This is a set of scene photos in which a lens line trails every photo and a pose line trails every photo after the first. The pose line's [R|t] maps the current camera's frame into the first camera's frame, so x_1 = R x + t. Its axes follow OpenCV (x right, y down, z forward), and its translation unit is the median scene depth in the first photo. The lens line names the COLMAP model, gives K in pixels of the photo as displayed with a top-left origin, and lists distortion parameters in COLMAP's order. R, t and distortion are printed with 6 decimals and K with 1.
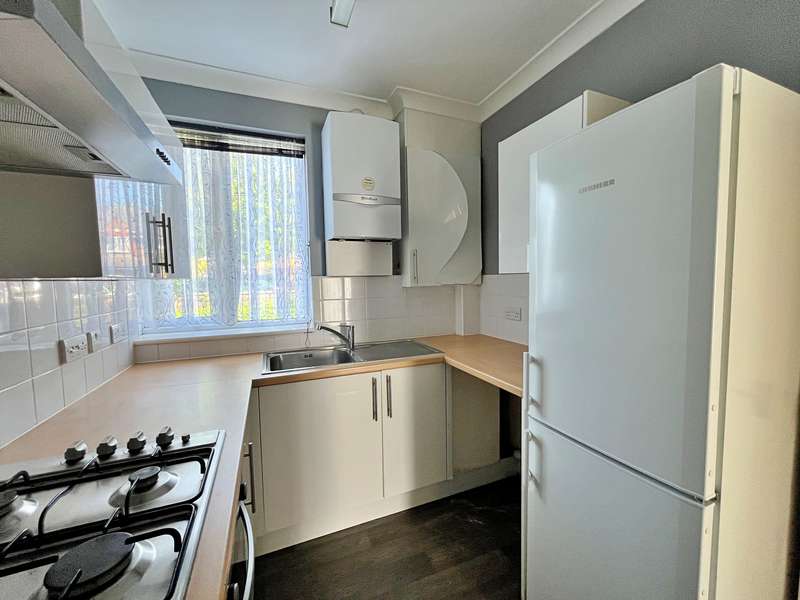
lens RADIAL K [[318.9, 0, 400.0], [0, 318.9, 300.0], [0, 0, 1]] dist [-0.001028, -0.000041]
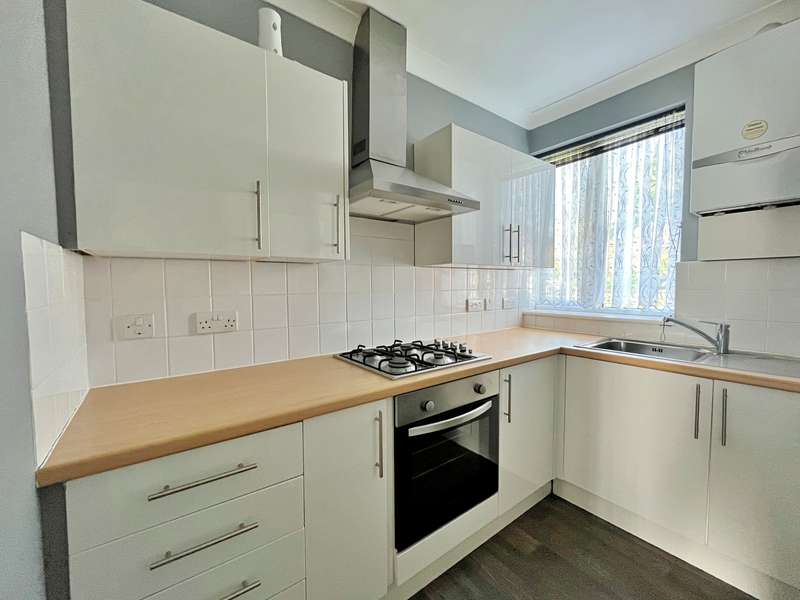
lens RADIAL K [[329.7, 0, 402.7], [0, 329.7, 297.2], [0, 0, 1]] dist [-0.001443, 0.000250]
pose [[0.265142, 0.052327, -0.962788, 0.408543], [-0.059569, 0.997508, 0.037809, 0.032738], [0.962368, 0.047327, 0.267598, 0.046530]]
